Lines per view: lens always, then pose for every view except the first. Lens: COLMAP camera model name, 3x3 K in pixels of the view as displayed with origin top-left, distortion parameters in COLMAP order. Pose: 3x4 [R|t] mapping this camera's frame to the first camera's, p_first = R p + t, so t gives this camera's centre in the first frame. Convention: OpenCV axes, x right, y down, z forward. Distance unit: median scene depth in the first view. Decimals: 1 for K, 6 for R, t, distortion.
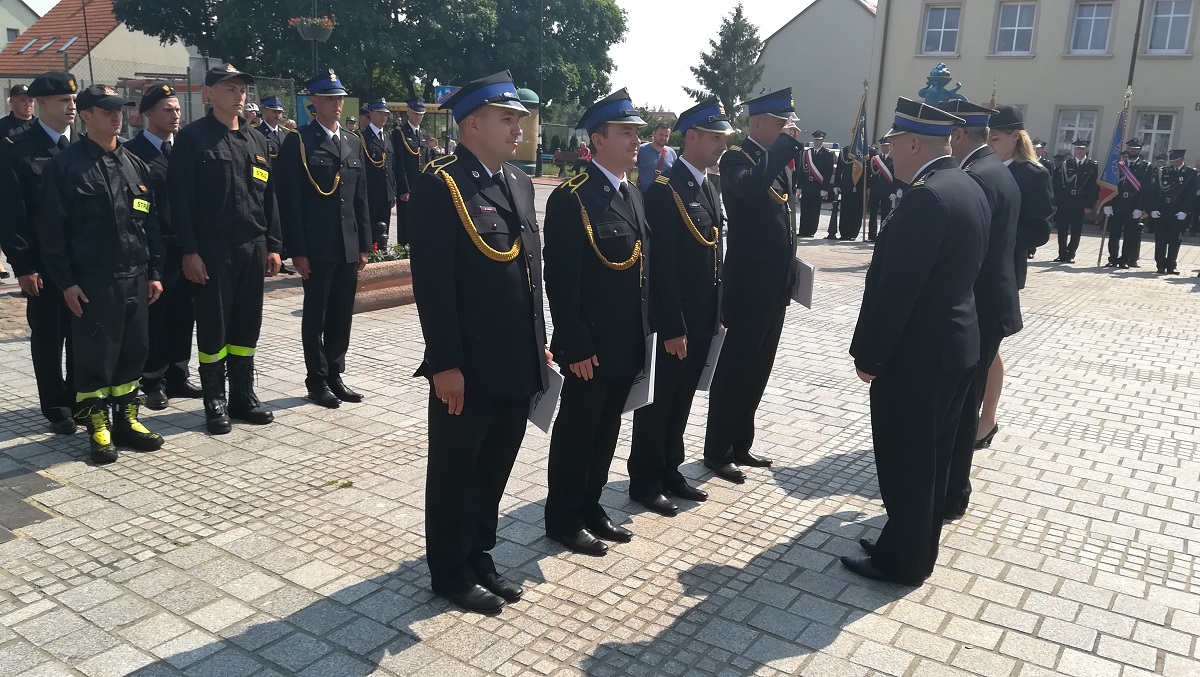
lens RADIAL K [[923.5, 0, 600.0], [0, 923.5, 338.5], [0, 0, 1]] dist [0.036444, -0.067781]
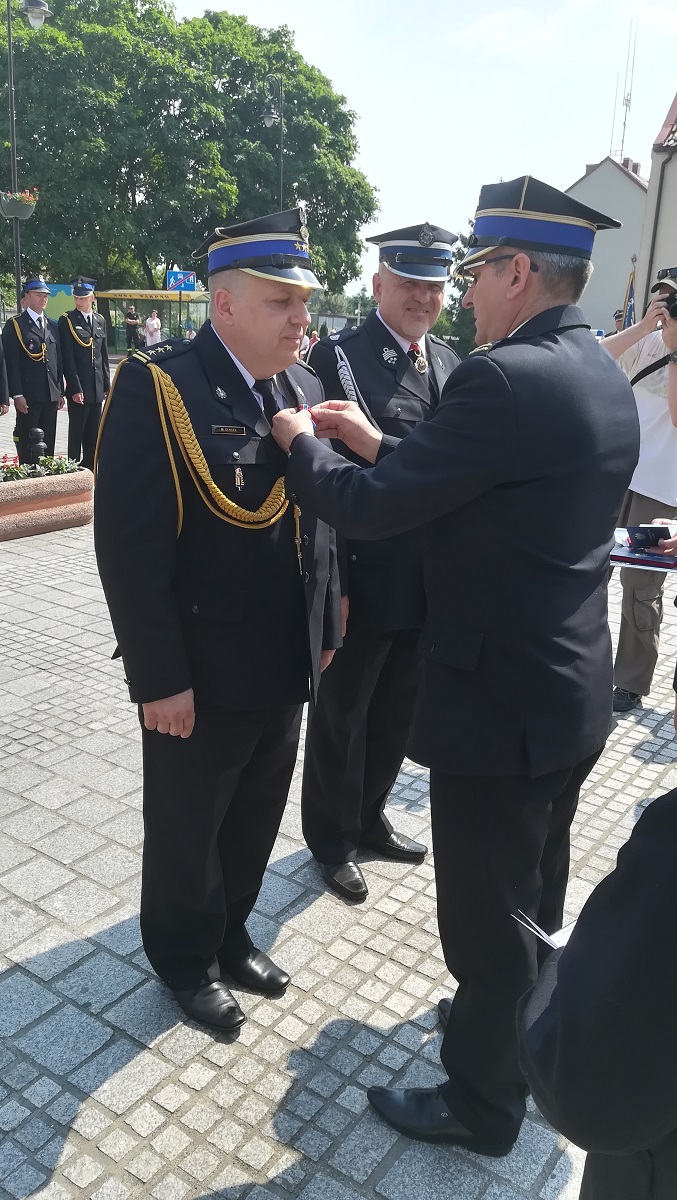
lens RADIAL K [[918.0, 0, 338.5], [0, 918.0, 600.0], [0, 0, 1]] dist [0.036206, -0.072576]
pose [[0.999589, -0.003278, -0.028471, 0.051697], [0.005383, 0.997230, 0.074178, -0.029337], [0.028149, -0.074301, 0.996839, 0.158932]]
